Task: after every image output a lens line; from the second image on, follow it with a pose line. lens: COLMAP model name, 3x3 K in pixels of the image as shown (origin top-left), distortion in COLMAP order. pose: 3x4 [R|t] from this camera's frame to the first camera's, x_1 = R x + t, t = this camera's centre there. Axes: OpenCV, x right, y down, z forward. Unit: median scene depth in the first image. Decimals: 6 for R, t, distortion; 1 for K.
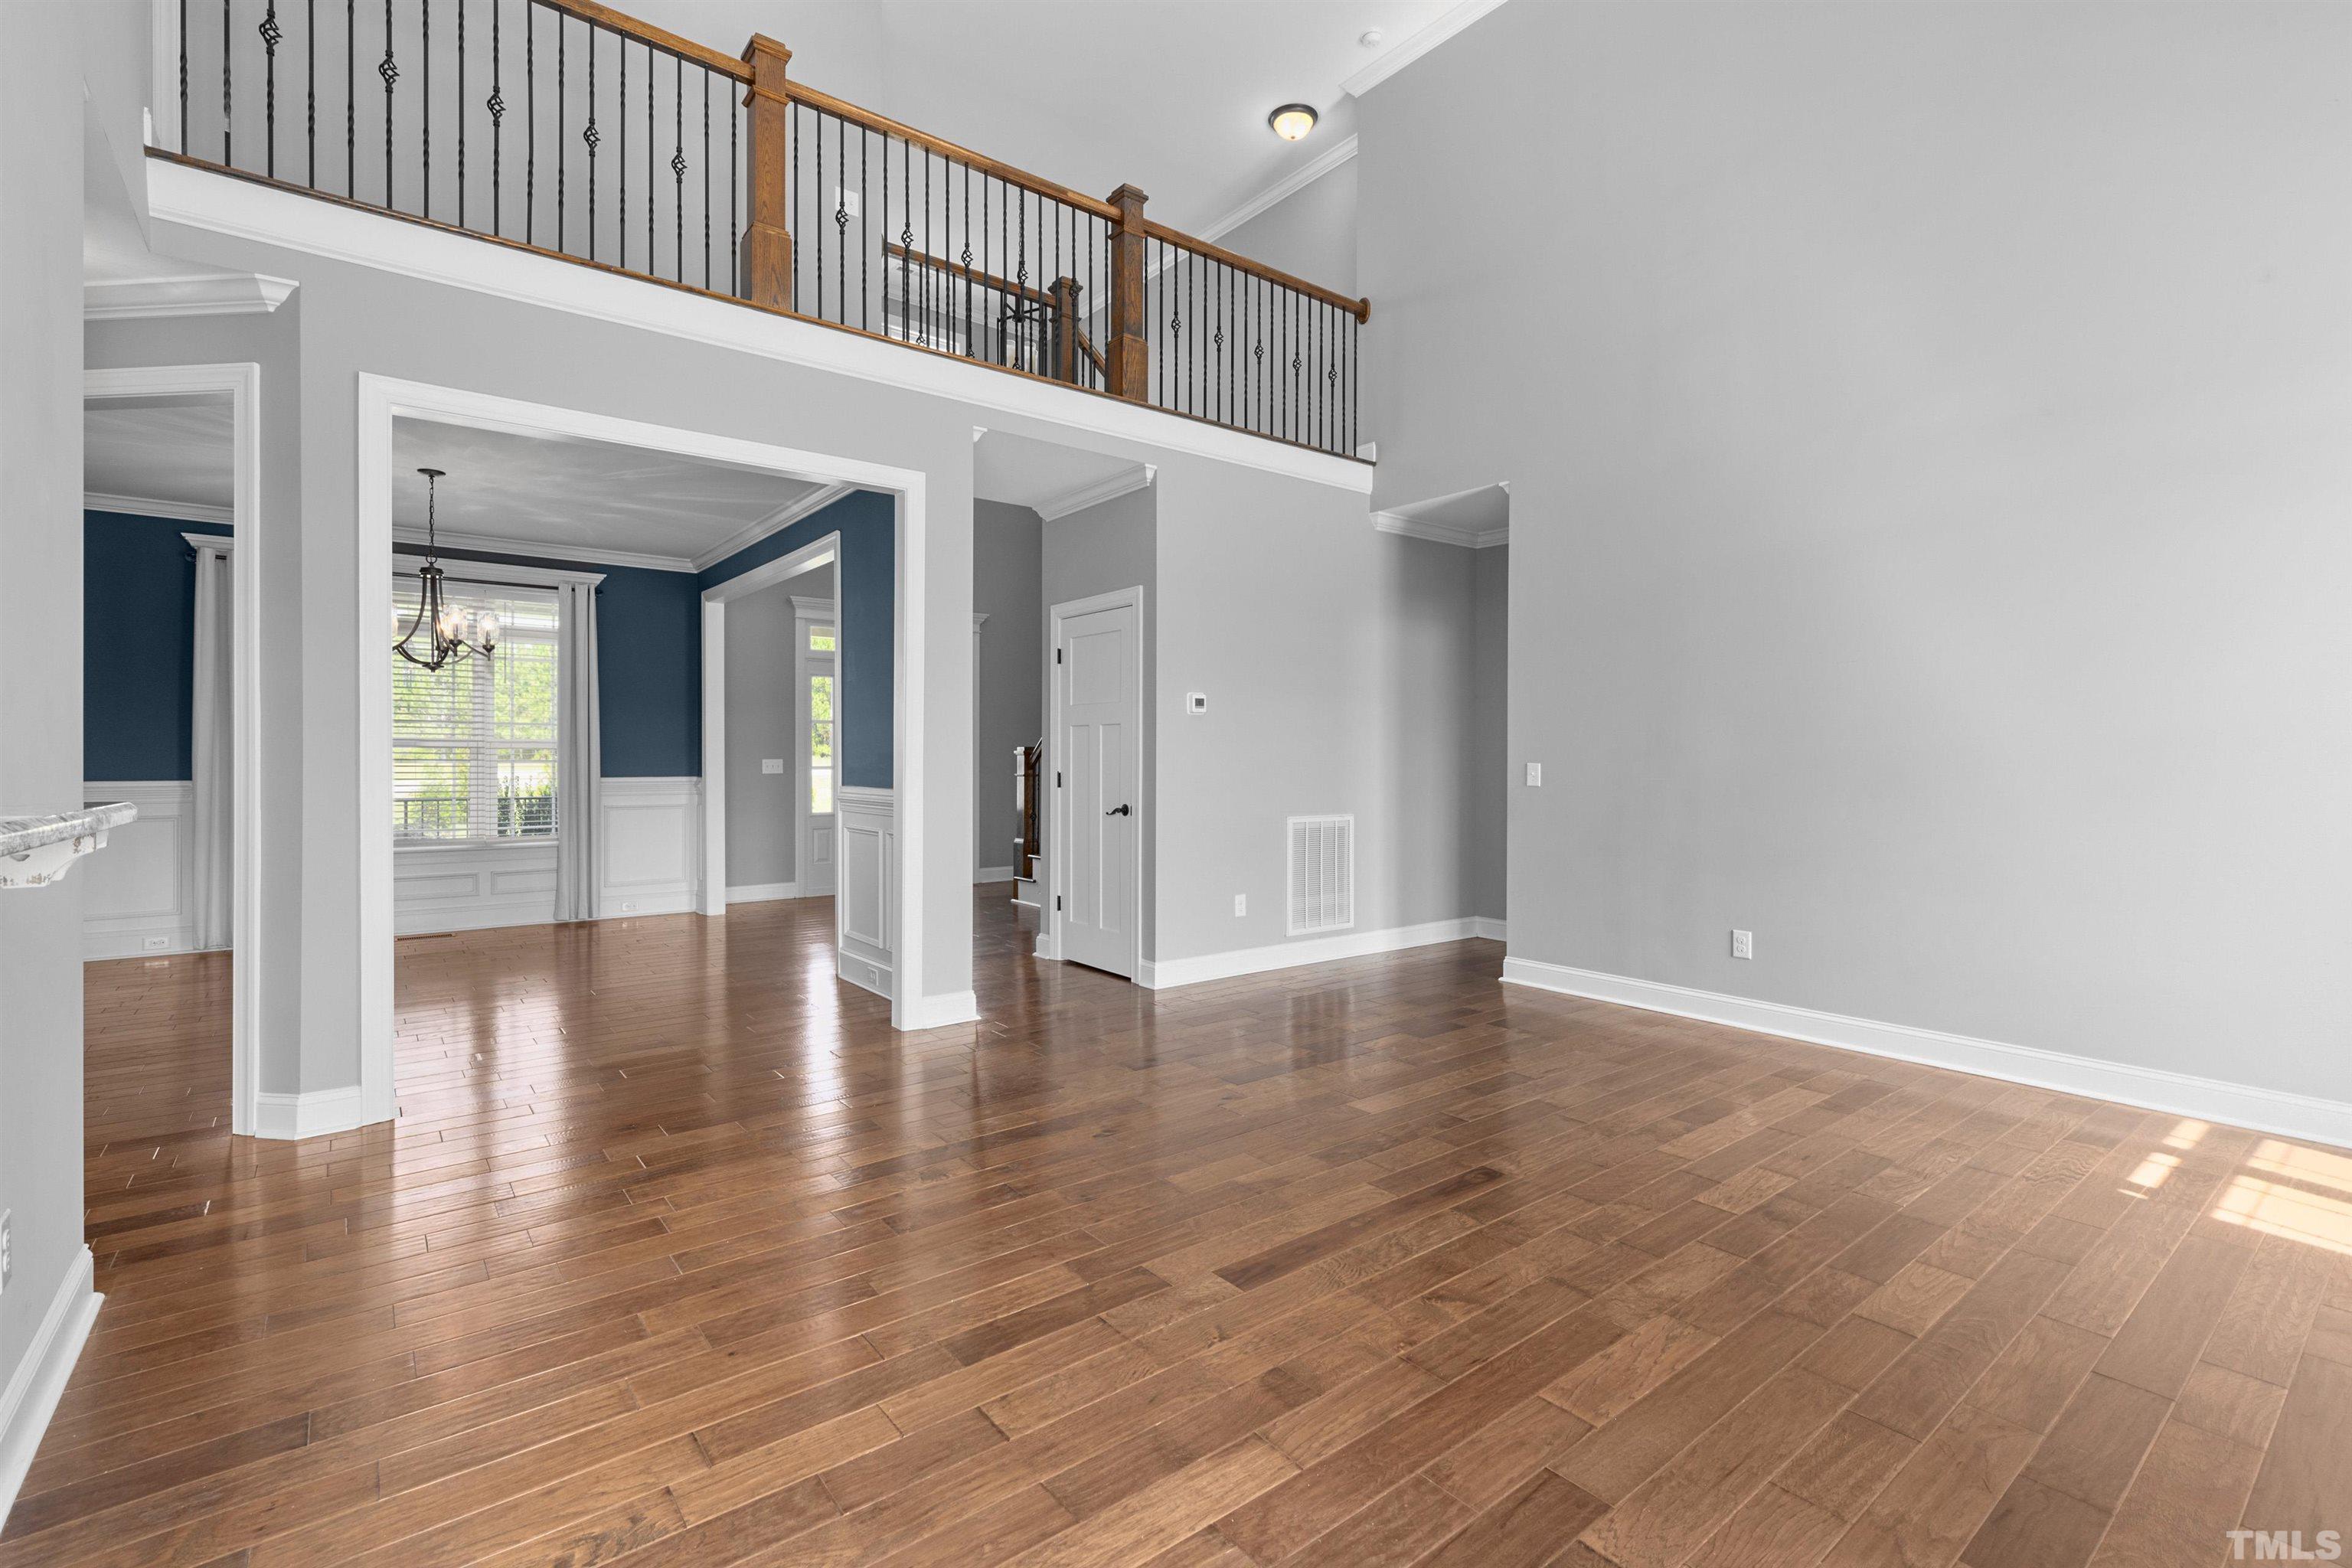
lens RADIAL K [[1055.8, 0, 1179.5], [0, 1055.8, 767.6], [0, 0, 1]] dist [-0.002027, 0.001168]
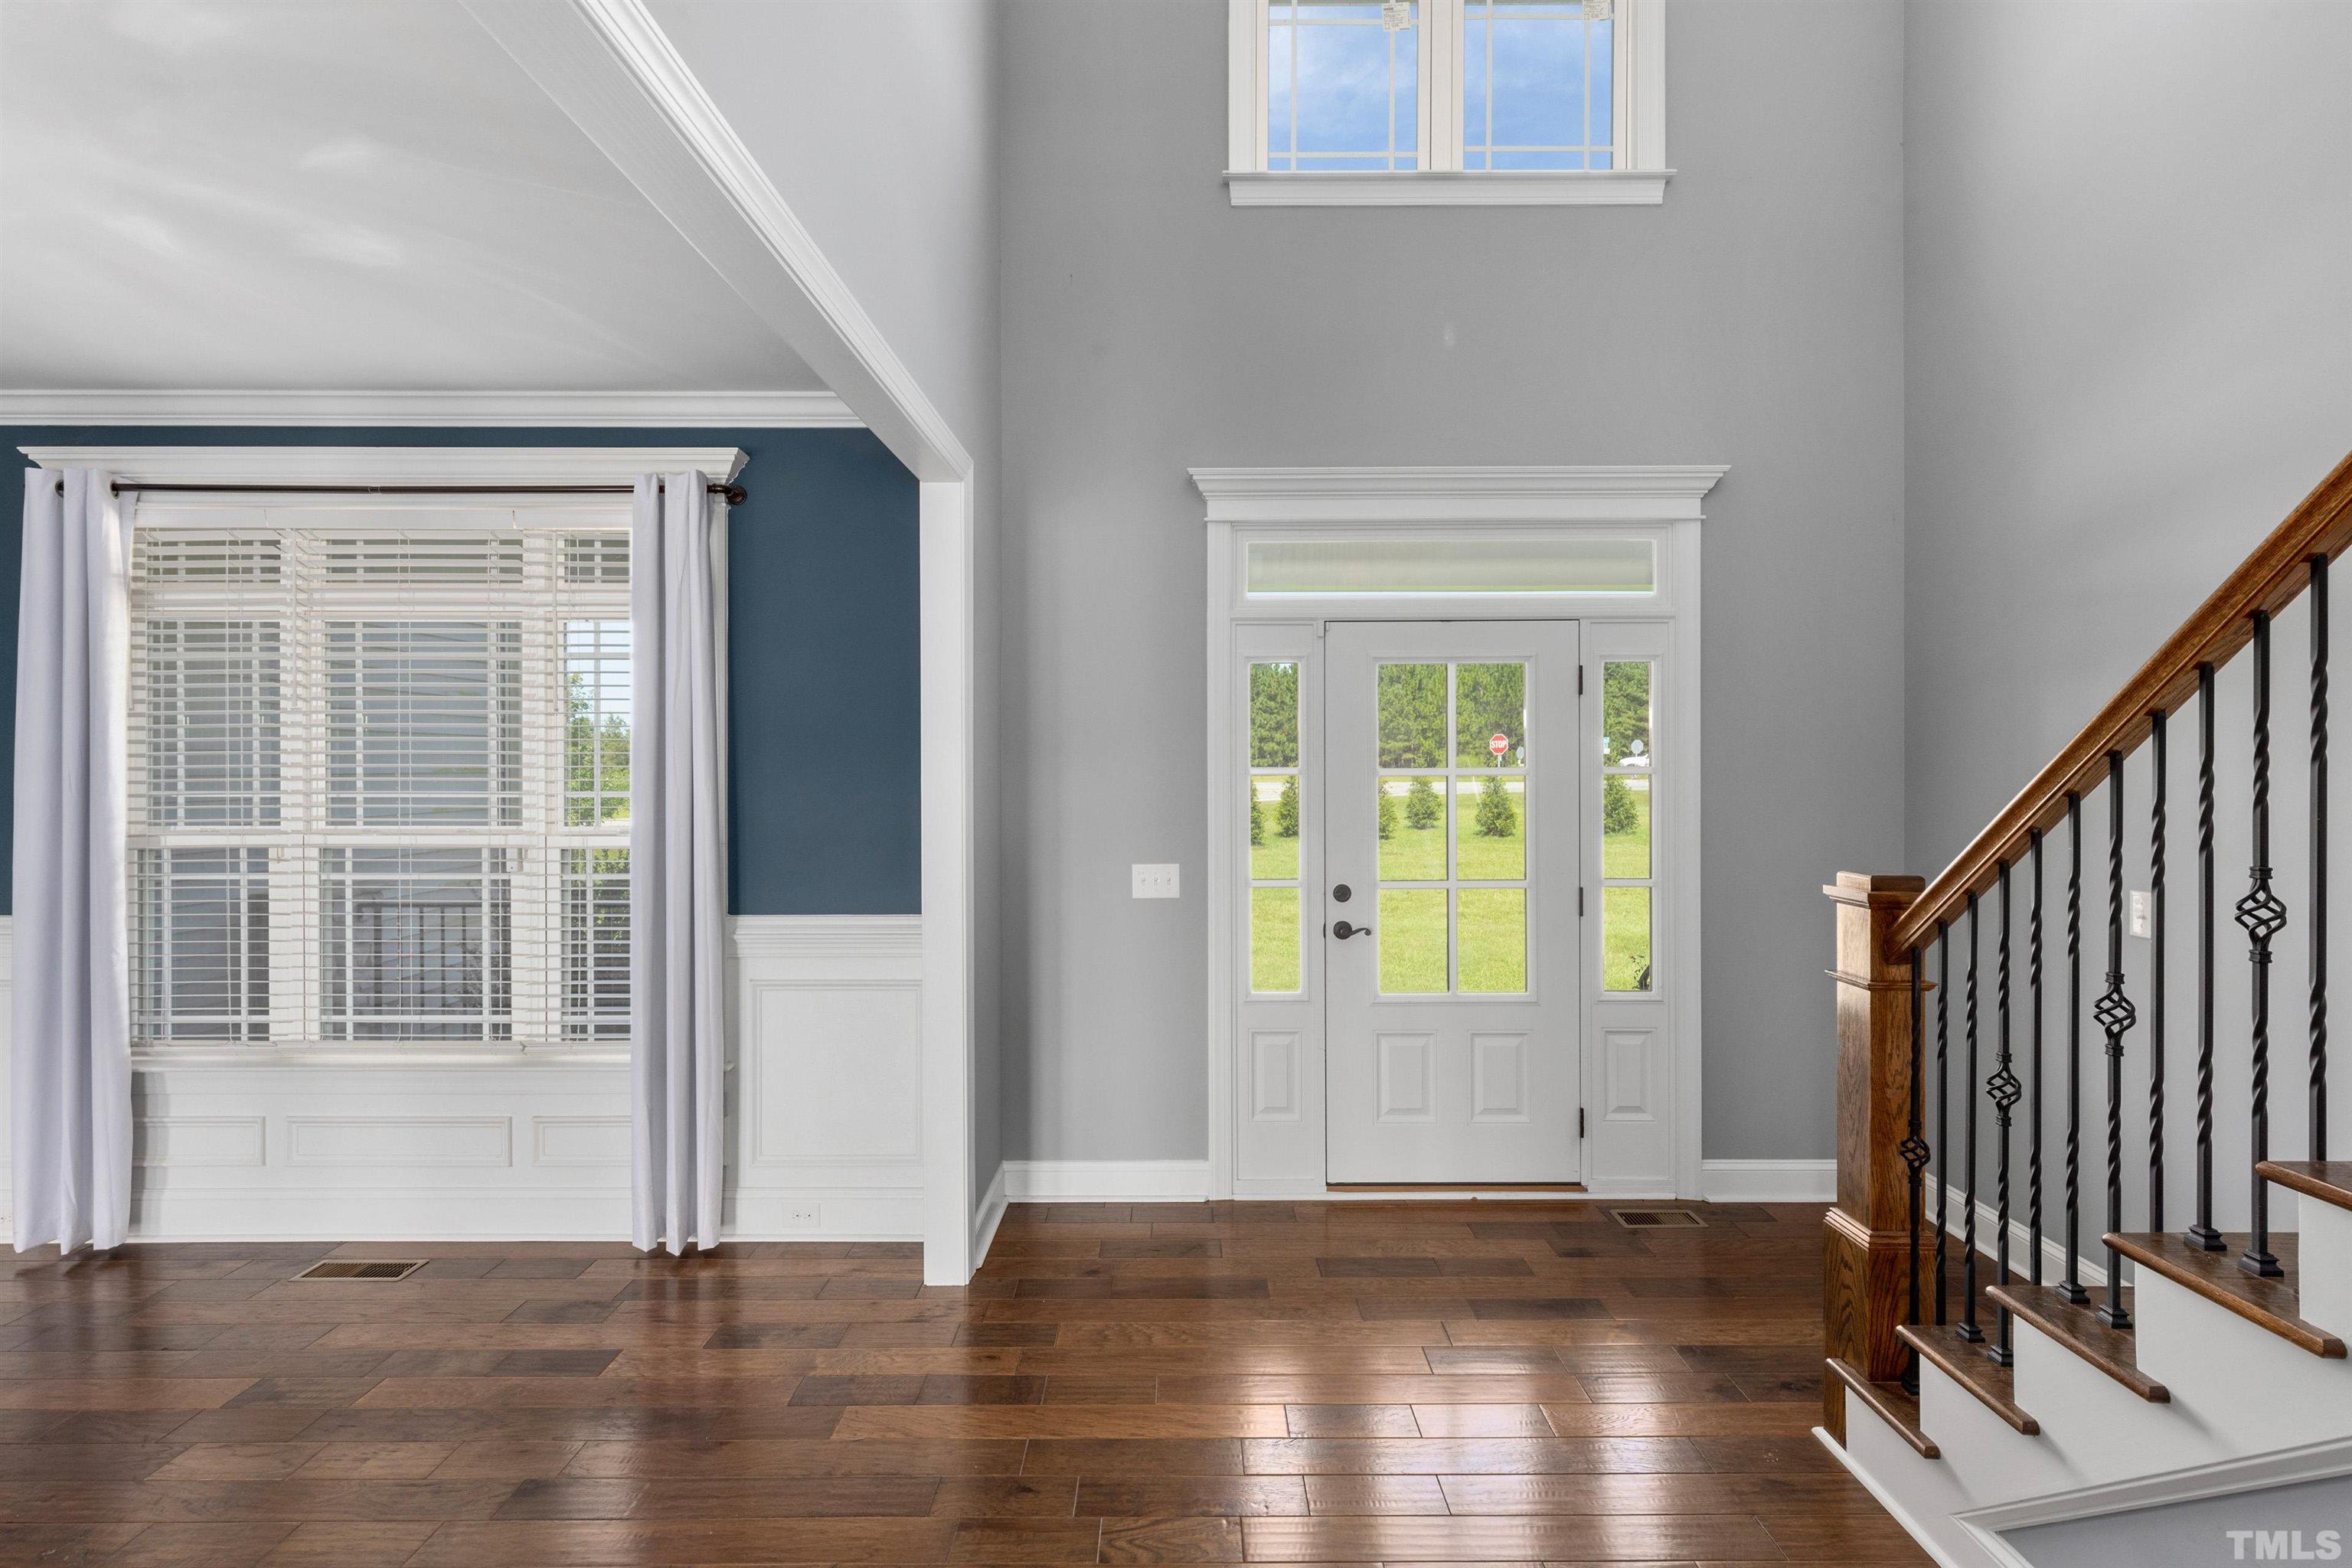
lens RADIAL K [[1055.8, 0, 1188.1], [0, 1055.8, 761.0], [0, 0, 1]] dist [-0.002027, 0.001168]
pose [[0.788465, -0.004946, -0.615060, -0.187640], [-0.005231, 0.999878, -0.014747, -0.069566], [0.615057, 0.014845, 0.788343, 1.081568]]
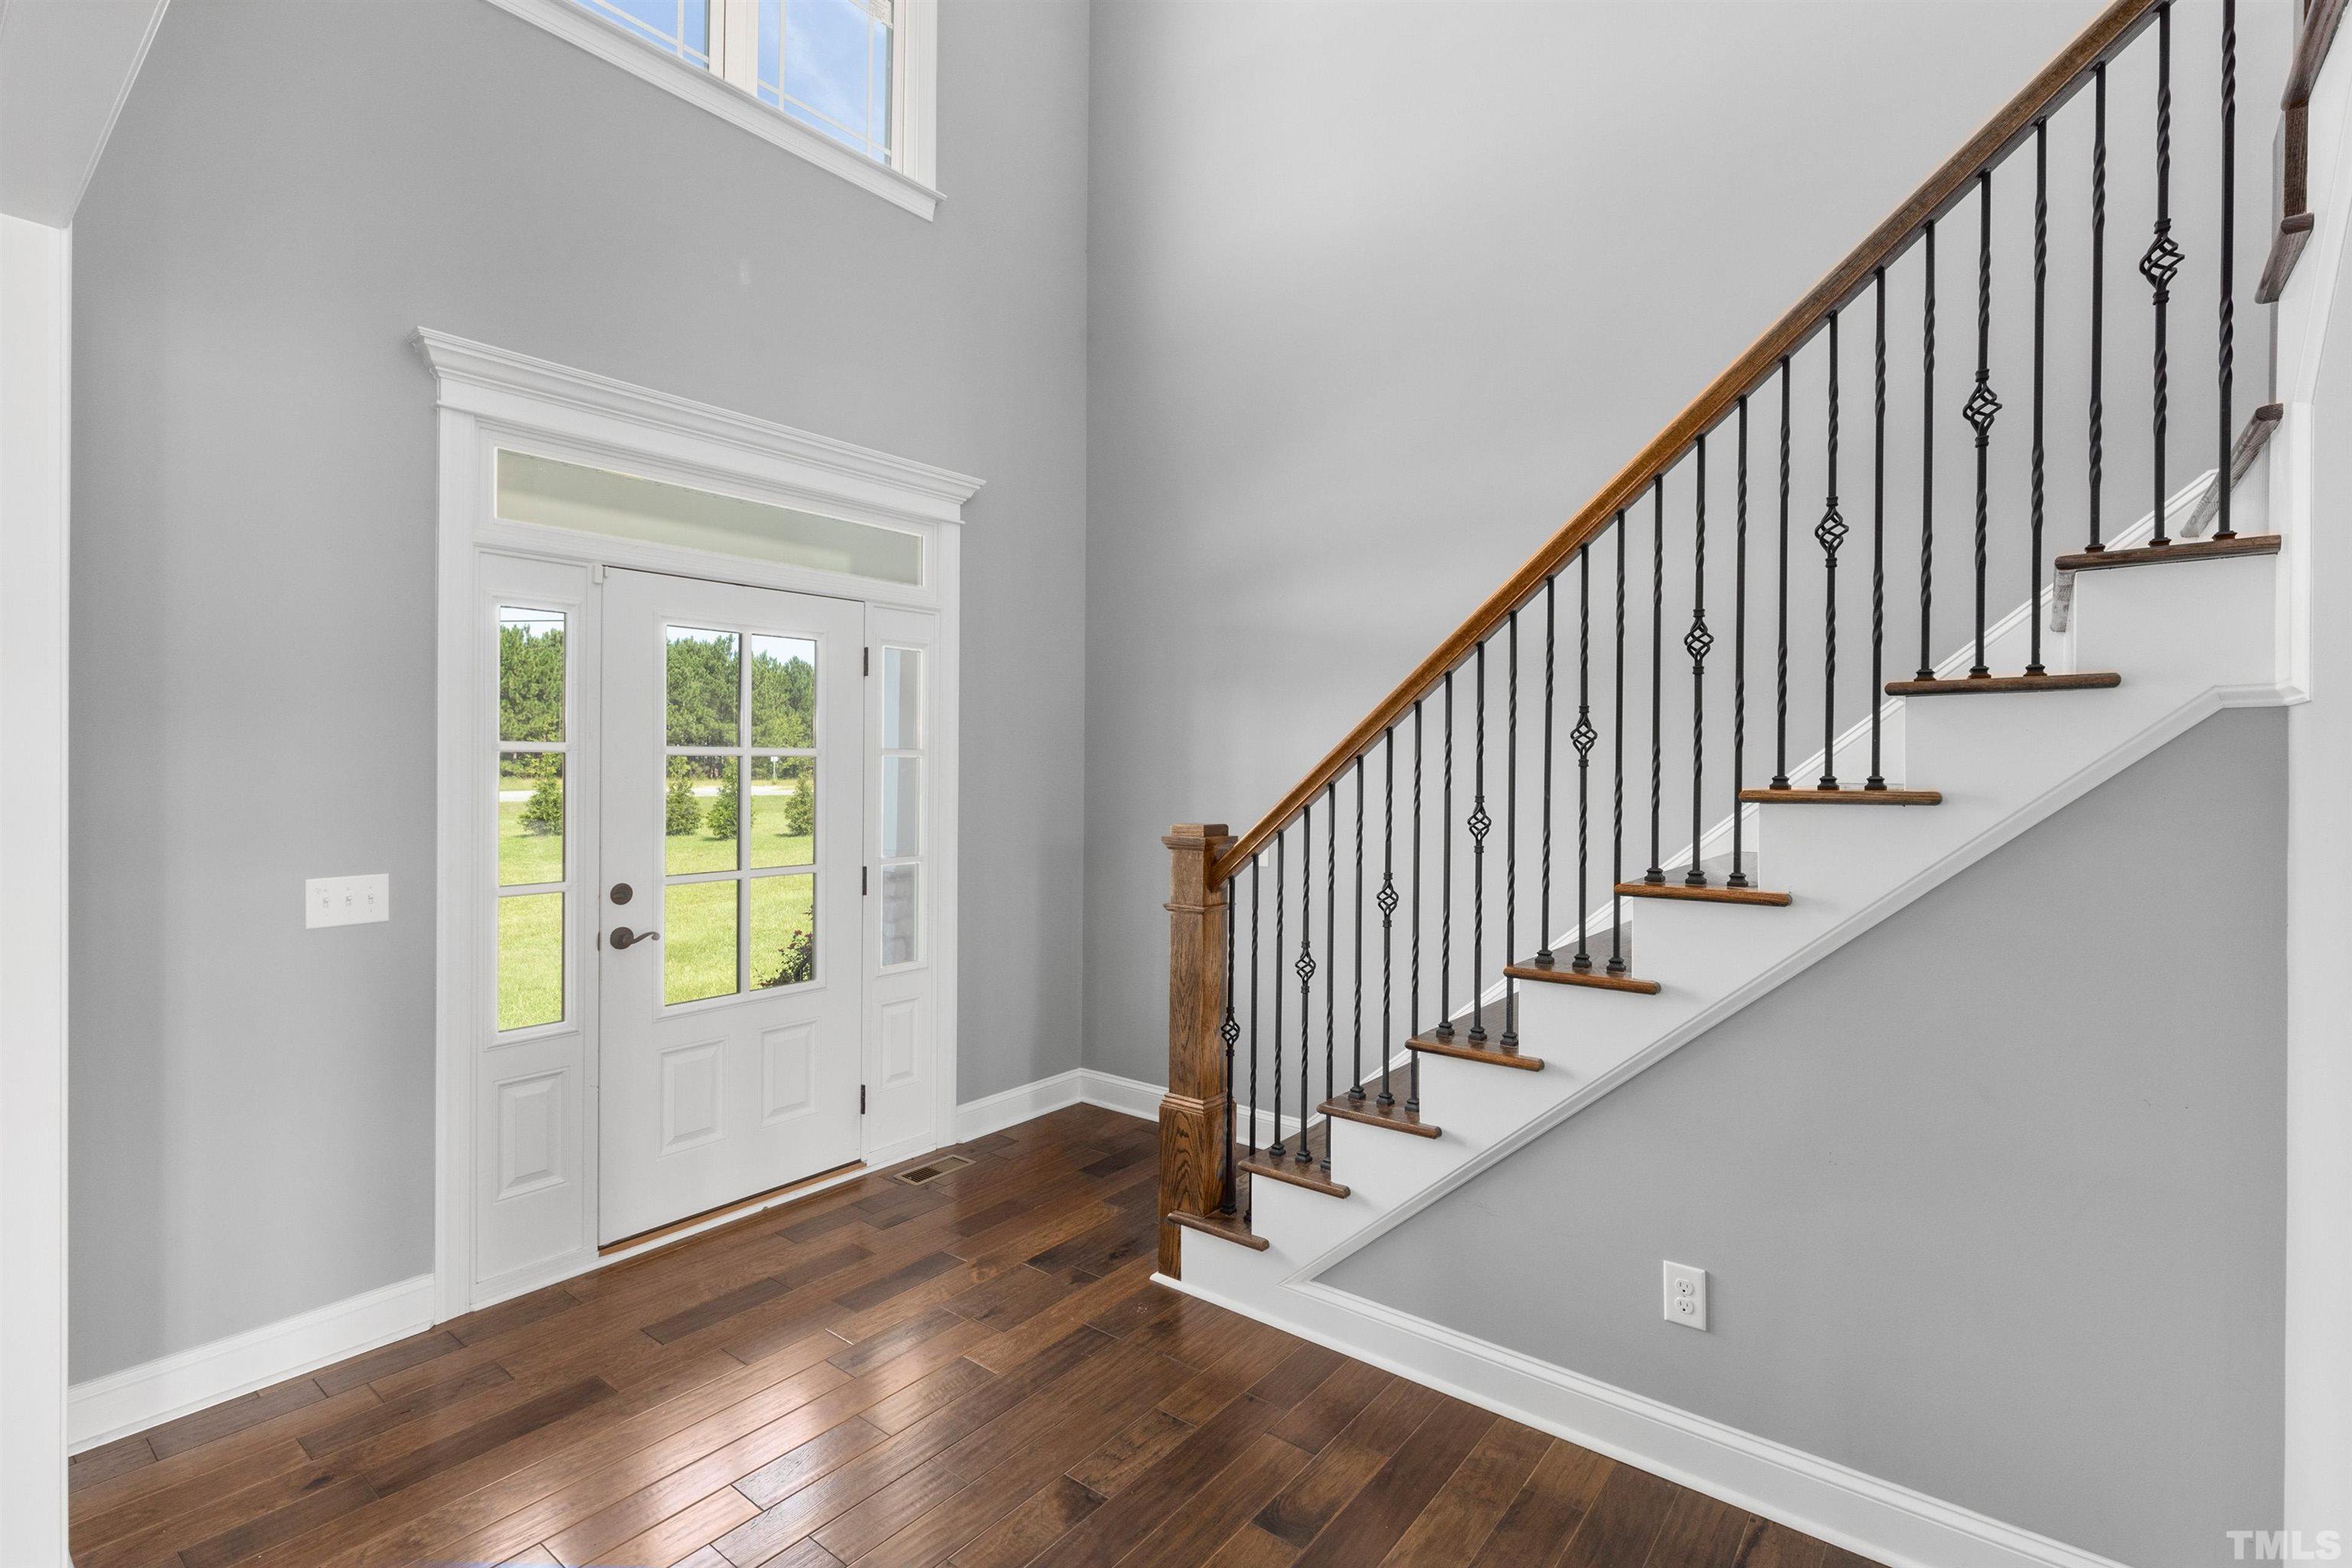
lens RADIAL K [[1055.8, 0, 1177.0], [0, 1055.8, 777.8], [0, 0, 1]] dist [-0.002027, 0.001168]
pose [[0.973620, -0.004034, 0.228142, -0.365015], [0.005374, 0.999972, -0.005253, -0.053227], [-0.228114, 0.006340, 0.973614, 1.058046]]
